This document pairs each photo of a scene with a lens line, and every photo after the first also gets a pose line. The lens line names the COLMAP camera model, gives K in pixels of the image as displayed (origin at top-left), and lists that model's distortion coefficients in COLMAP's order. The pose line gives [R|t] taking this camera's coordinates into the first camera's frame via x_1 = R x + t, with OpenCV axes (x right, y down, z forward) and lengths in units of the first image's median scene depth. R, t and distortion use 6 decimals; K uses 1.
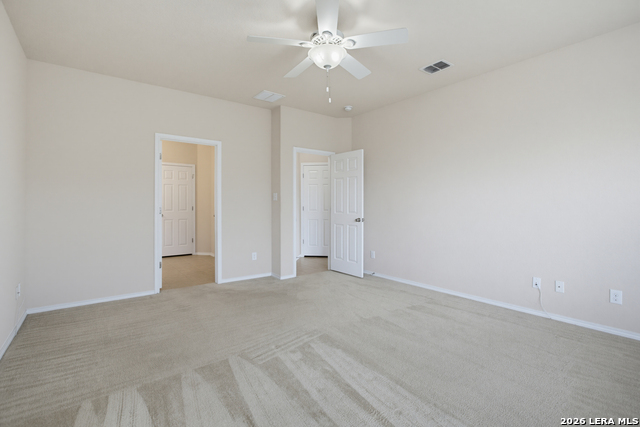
lens RADIAL K [[304.9, 0, 319.9], [0, 304.9, 212.9], [0, 0, 1]] dist [-0.002388, -0.000522]
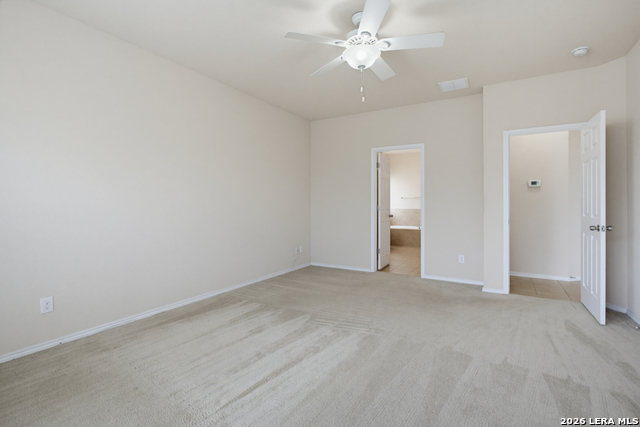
lens RADIAL K [[304.9, 0, 318.9], [0, 304.9, 209.4], [0, 0, 1]] dist [-0.002388, -0.000522]
pose [[0.355847, 0.012762, -0.934457, 0.791481], [-0.020176, 0.999779, 0.005971, -0.006178], [0.934326, 0.016729, 0.356026, 0.435010]]
